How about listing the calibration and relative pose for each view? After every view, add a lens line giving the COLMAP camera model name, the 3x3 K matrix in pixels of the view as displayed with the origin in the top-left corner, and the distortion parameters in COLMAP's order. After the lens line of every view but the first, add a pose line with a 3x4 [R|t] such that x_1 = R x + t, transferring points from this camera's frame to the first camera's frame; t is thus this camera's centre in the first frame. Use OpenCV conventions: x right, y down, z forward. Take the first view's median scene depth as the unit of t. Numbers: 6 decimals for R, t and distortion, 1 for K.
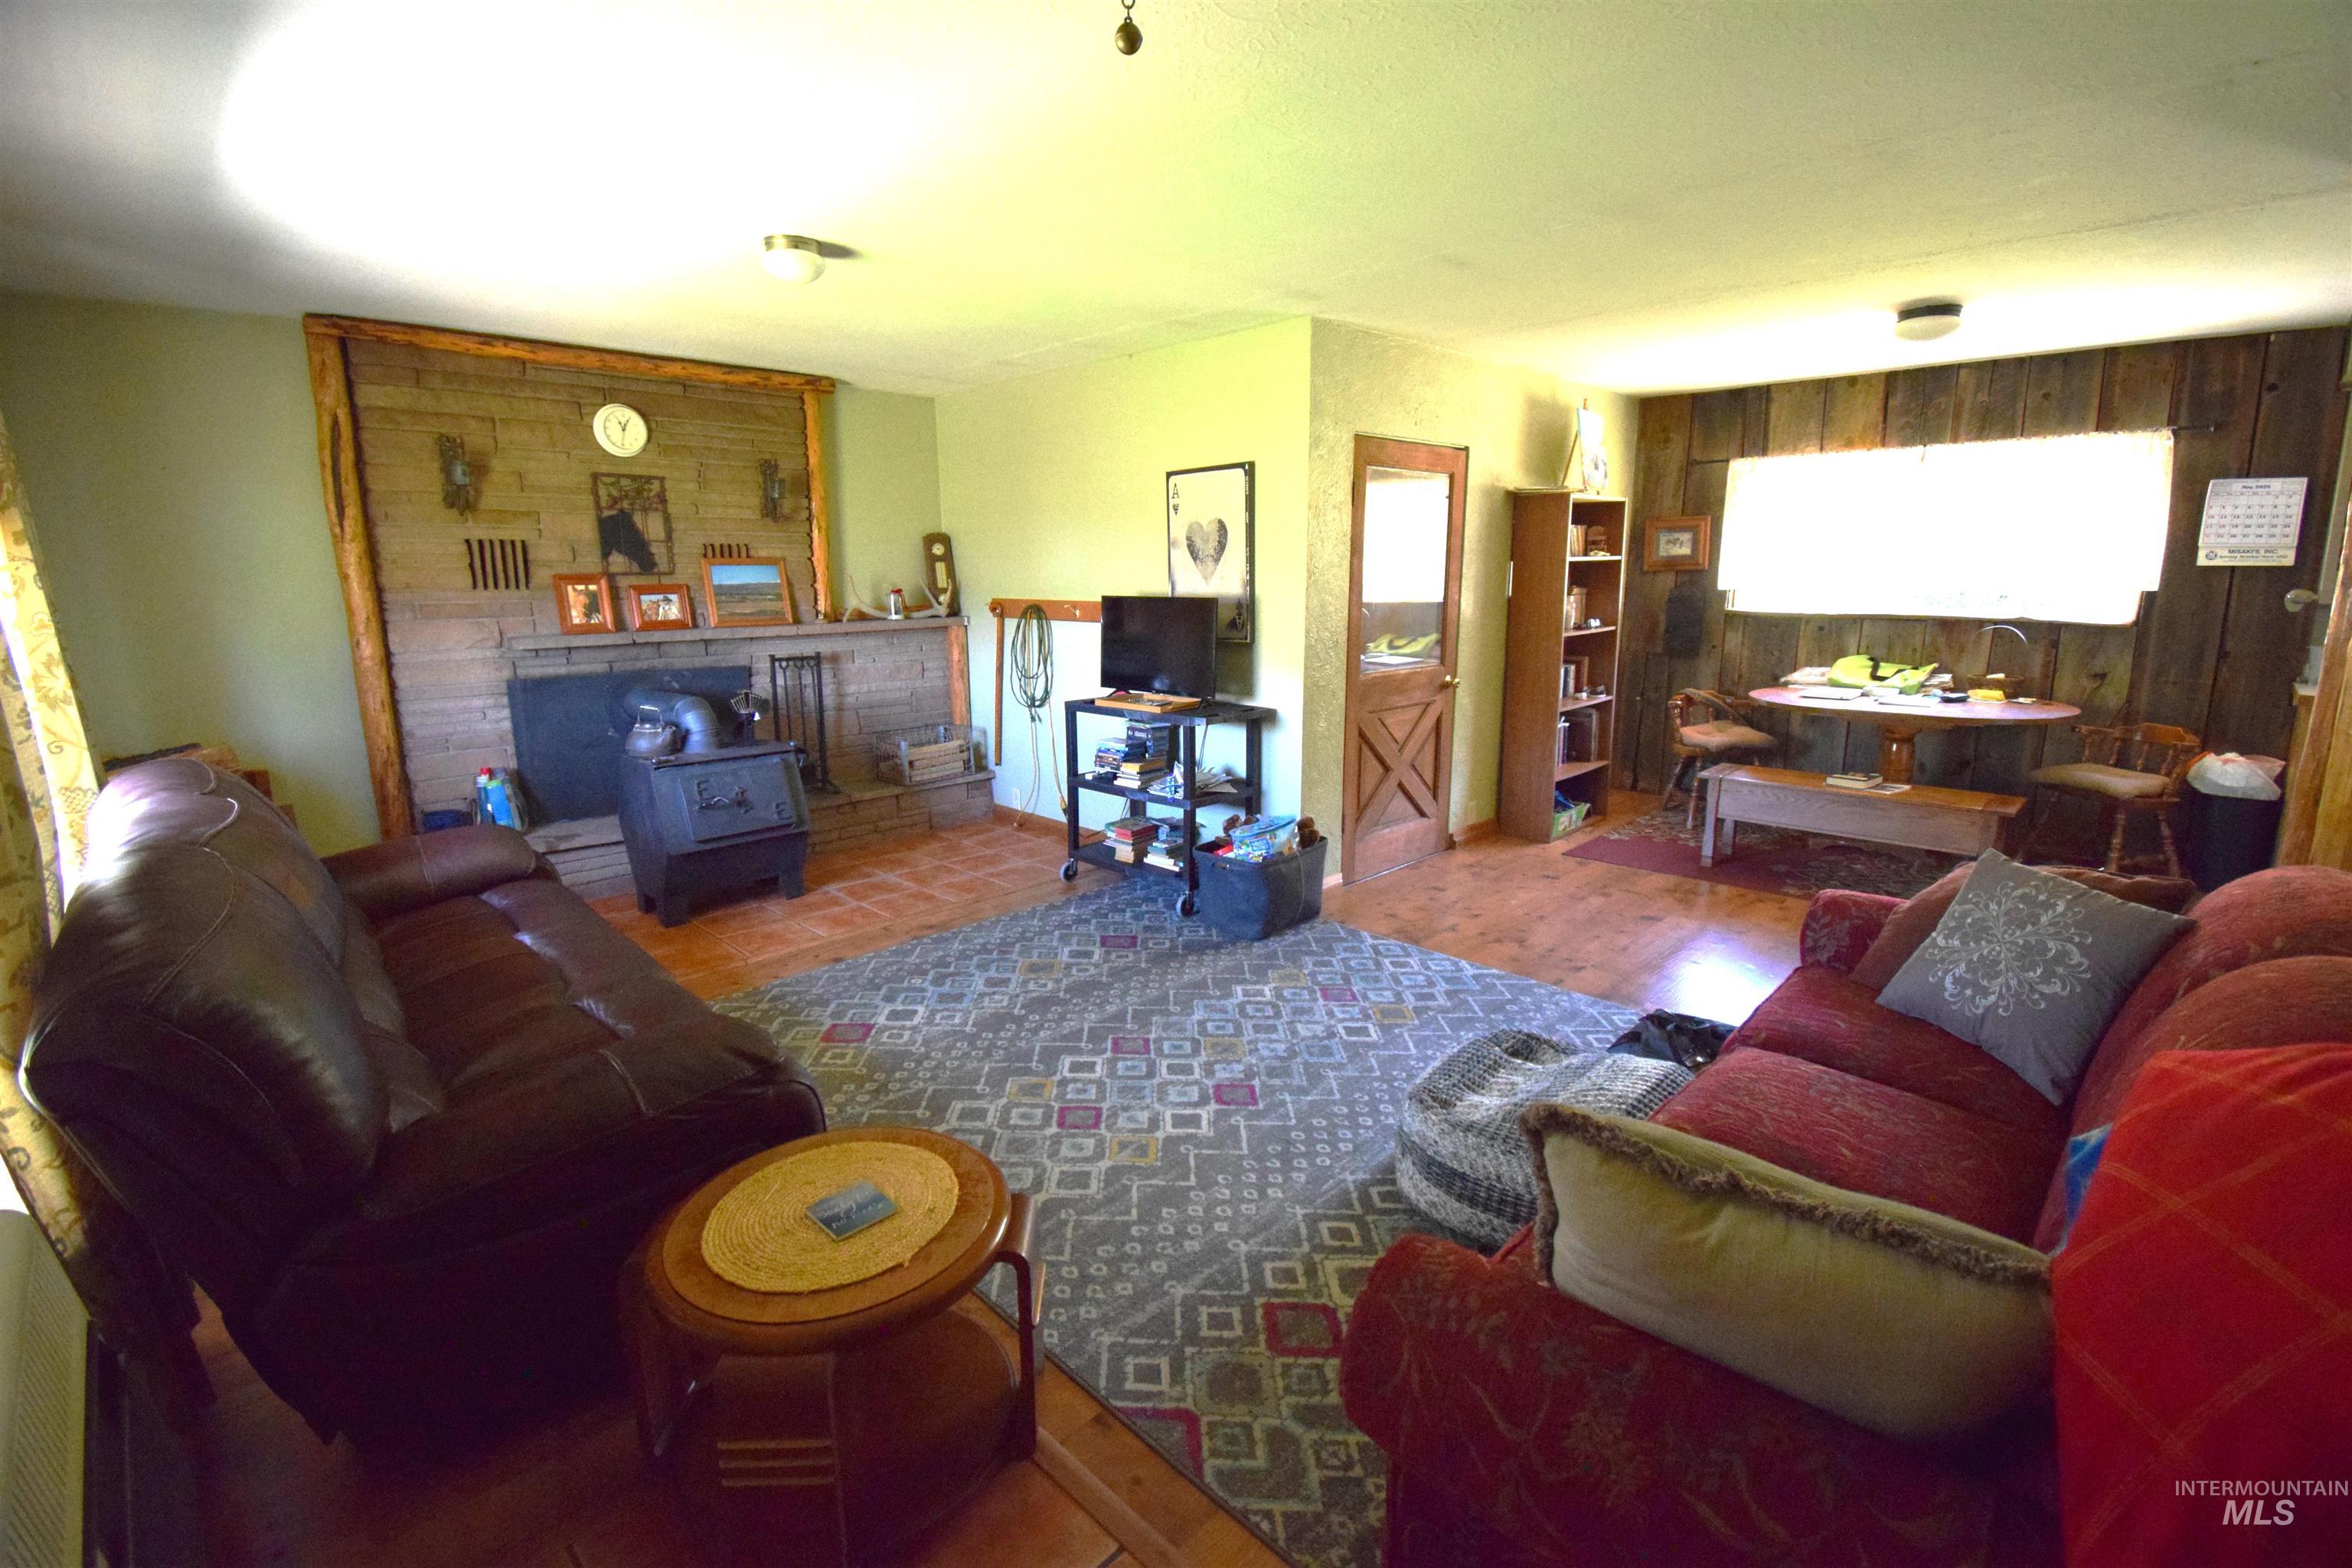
lens RADIAL K [[1019.6, 0, 1166.1], [0, 1019.6, 774.4], [0, 0, 1]] dist [0.009047, -0.018560]
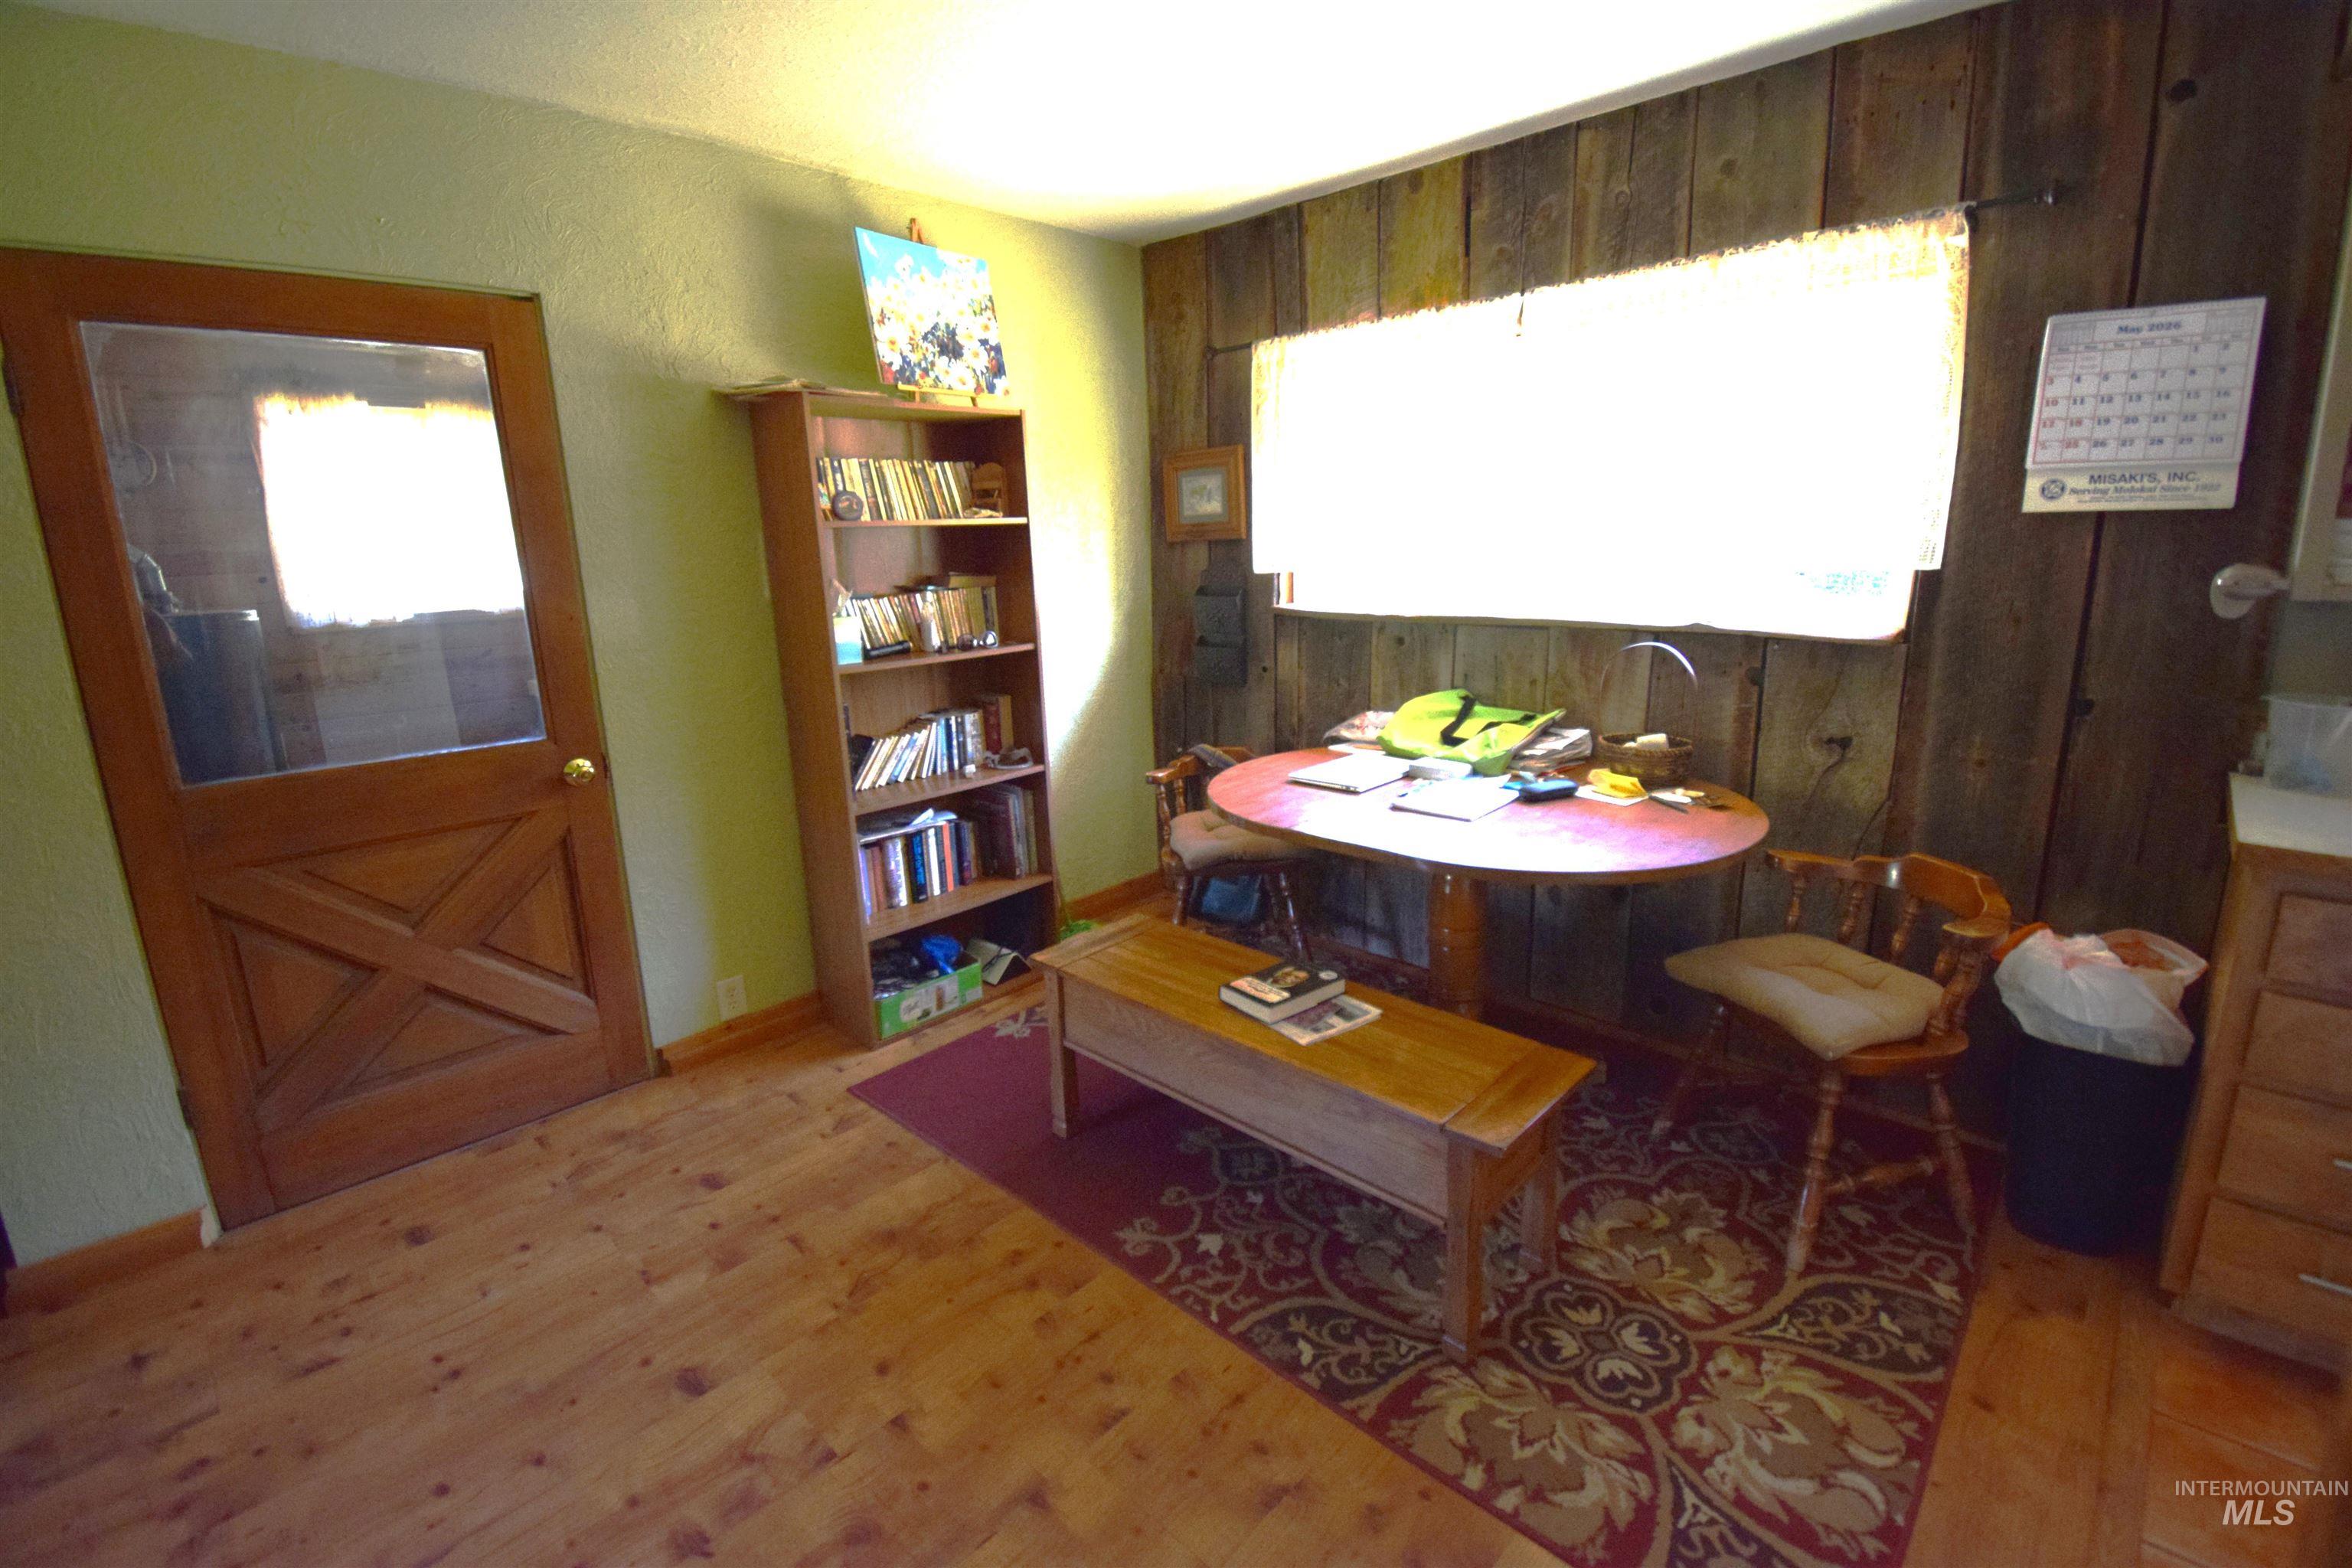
lens RADIAL K [[1019.6, 0, 1166.1], [0, 1019.6, 774.4], [0, 0, 1]] dist [0.009047, -0.018560]
pose [[0.999621, -0.021383, 0.017343, 0.588743], [0.020864, 0.999344, 0.029618, -0.104009], [-0.017965, -0.029245, 0.999411, 0.511779]]
